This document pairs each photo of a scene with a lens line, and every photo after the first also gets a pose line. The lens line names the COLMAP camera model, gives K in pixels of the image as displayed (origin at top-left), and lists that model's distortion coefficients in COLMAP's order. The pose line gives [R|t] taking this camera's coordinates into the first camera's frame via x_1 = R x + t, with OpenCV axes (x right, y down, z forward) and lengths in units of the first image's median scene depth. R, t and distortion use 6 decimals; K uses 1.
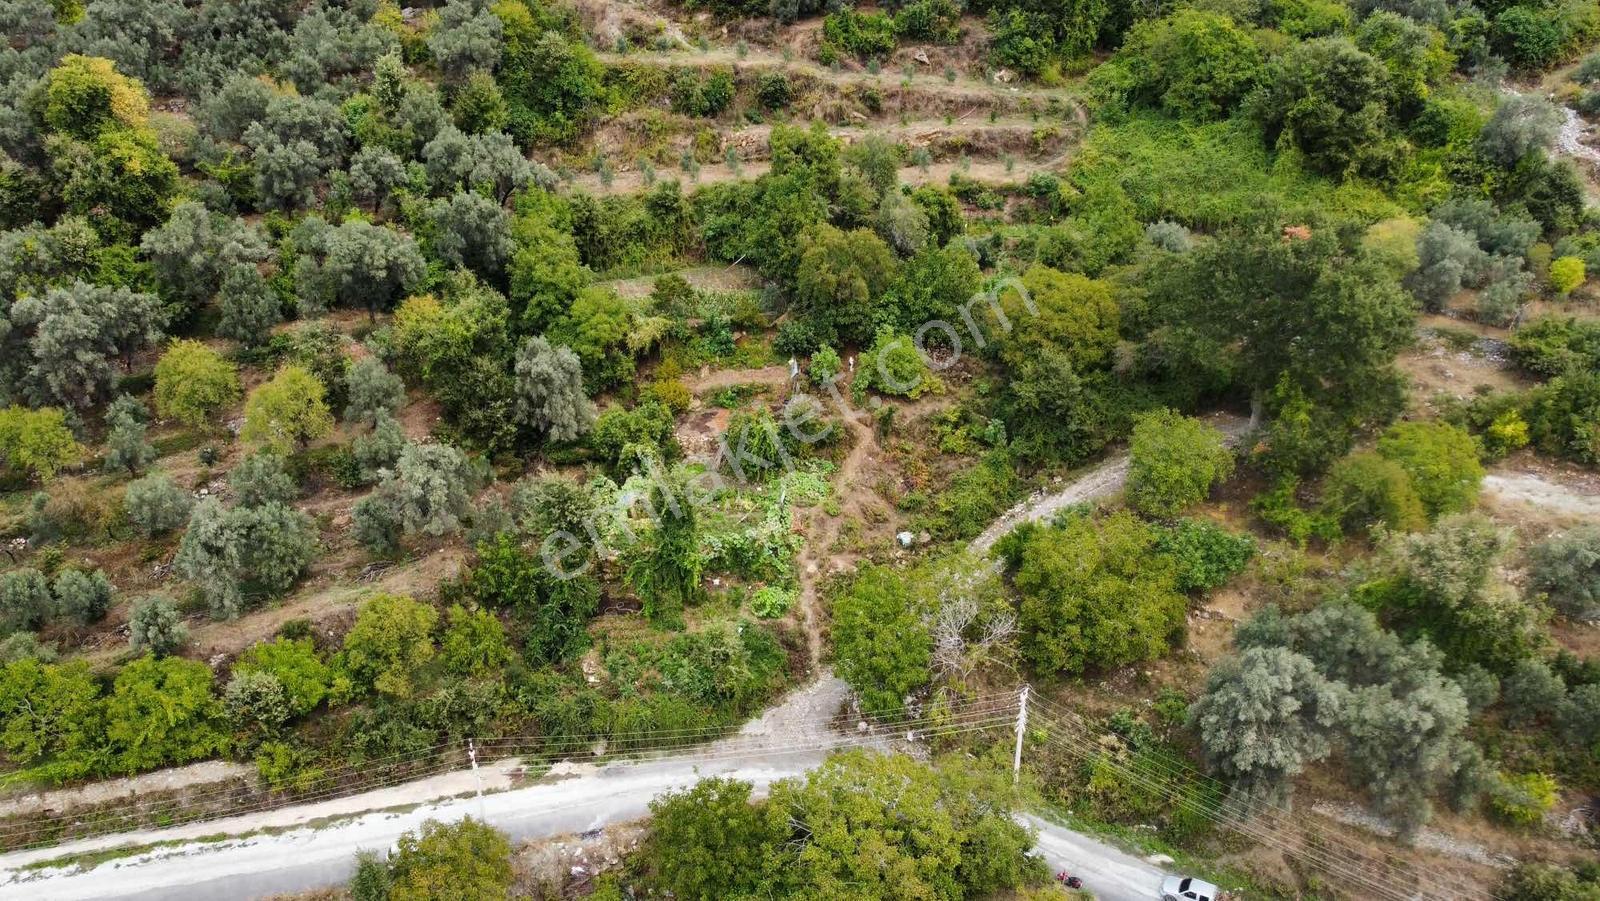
lens RADIAL K [[1193.6, 0, 800.0], [0, 1193.6, 450.5], [0, 0, 1]] dist [0.000295, -0.004053]
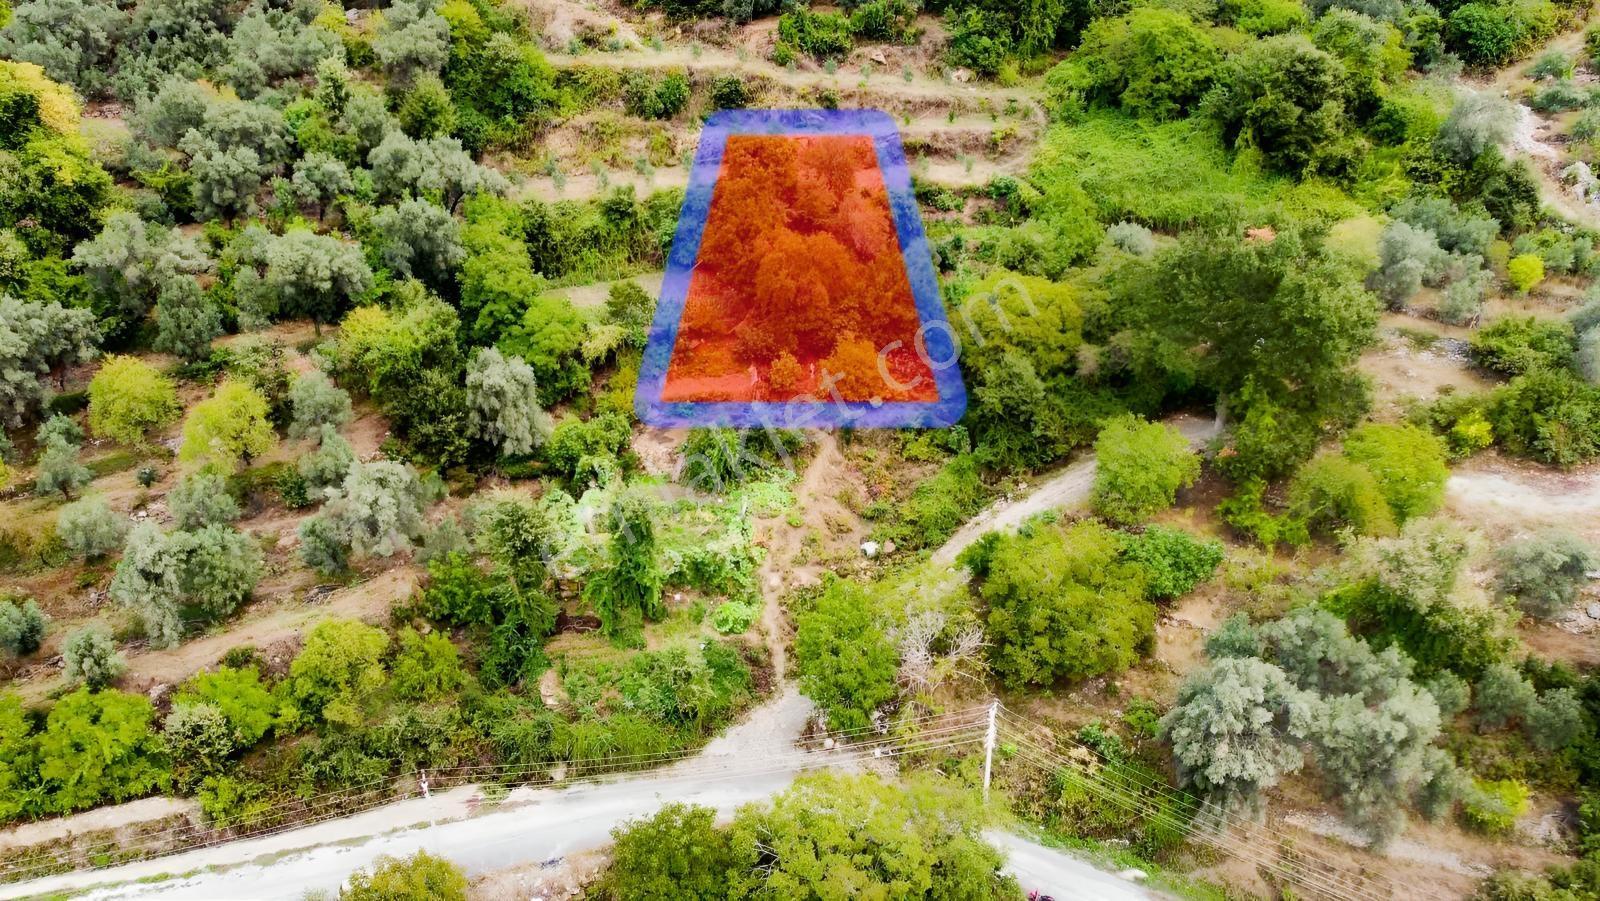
lens RADIAL K [[1193.6, 0, 800.0], [0, 1193.6, 450.5], [0, 0, 1]] dist [0.000295, -0.004053]
pose [[0.999396, -0.015443, 0.031129, 0.001676], [0.015380, 0.999879, 0.002270, -0.010253], [-0.031161, -0.001789, 0.999513, 0.019895]]
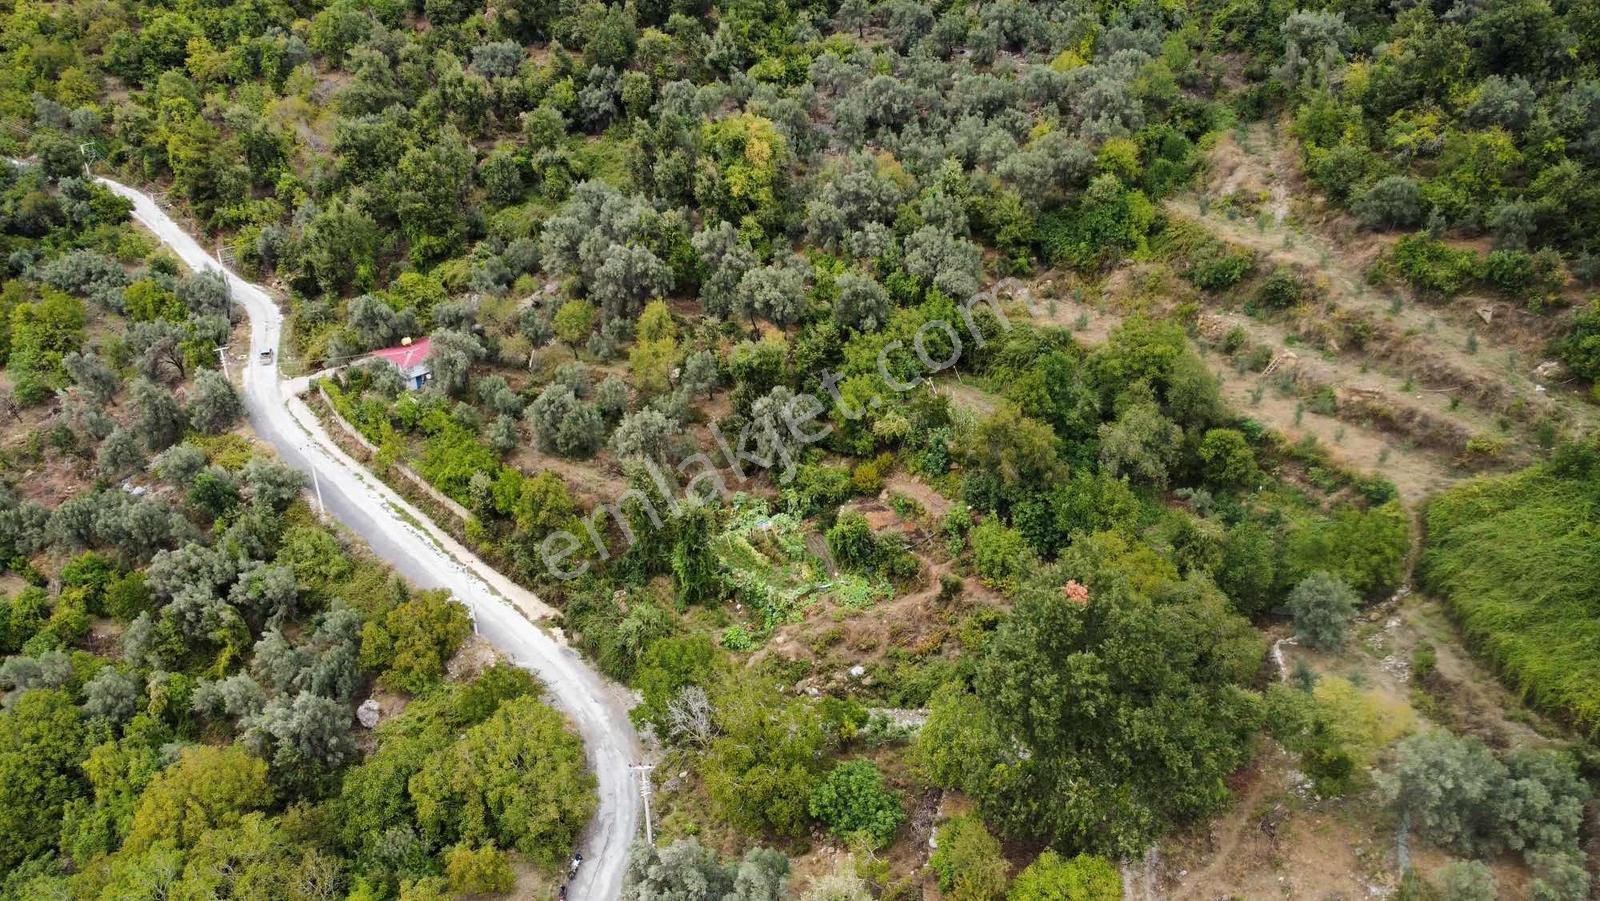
lens RADIAL K [[1193.6, 0, 800.0], [0, 1193.6, 450.5], [0, 0, 1]] dist [0.000295, -0.004053]
pose [[0.467005, 0.426990, -0.774329, 0.840812], [-0.435883, 0.873065, 0.218551, -0.328572], [0.769358, 0.235453, 0.593843, 0.244023]]
